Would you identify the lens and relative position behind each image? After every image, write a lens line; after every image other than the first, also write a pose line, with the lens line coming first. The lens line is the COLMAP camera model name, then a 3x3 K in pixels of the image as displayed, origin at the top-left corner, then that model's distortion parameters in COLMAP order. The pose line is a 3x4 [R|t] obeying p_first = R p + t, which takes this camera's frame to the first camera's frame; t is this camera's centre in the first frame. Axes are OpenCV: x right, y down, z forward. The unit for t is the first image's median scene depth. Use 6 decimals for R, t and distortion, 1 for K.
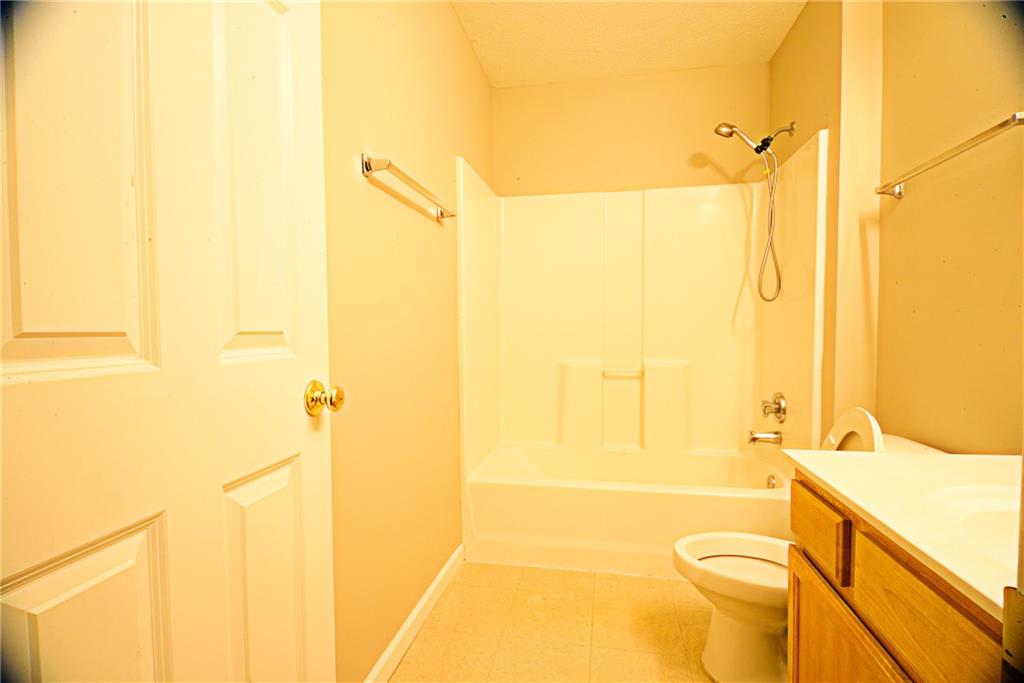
lens RADIAL K [[502.9, 0, 515.2], [0, 502.9, 348.9], [0, 0, 1]] dist [0.022002, -0.021750]
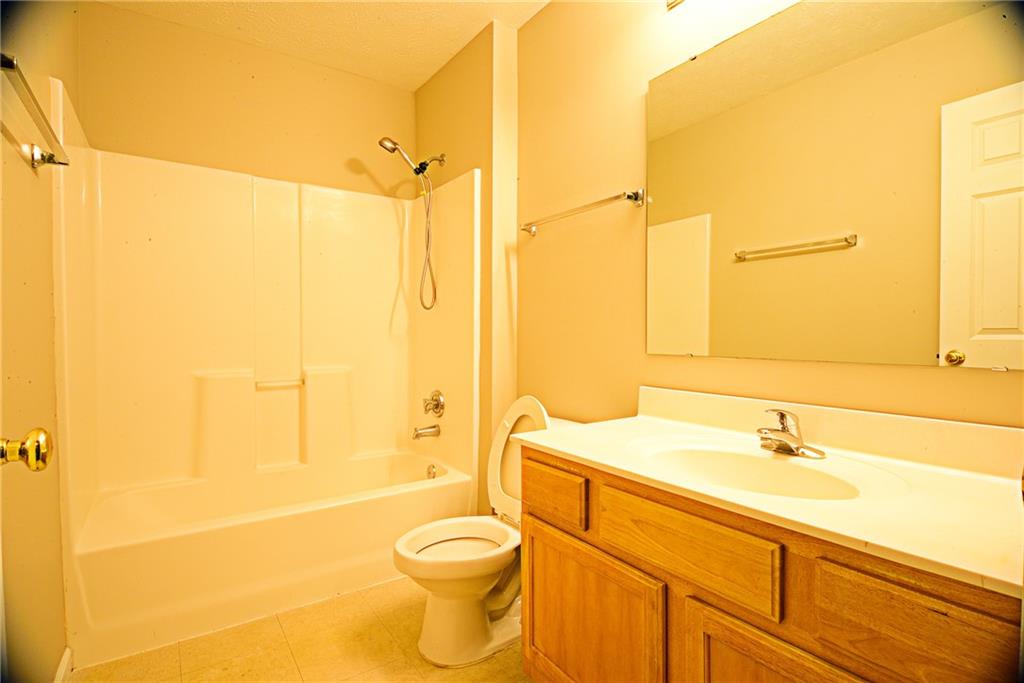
lens RADIAL K [[502.9, 0, 515.2], [0, 502.9, 348.9], [0, 0, 1]] dist [0.022002, -0.021750]
pose [[0.696949, -0.015896, 0.716944, -0.163035], [0.025308, 0.999677, -0.002438, 0.000703], [-0.716674, 0.019844, 0.697126, 0.089876]]
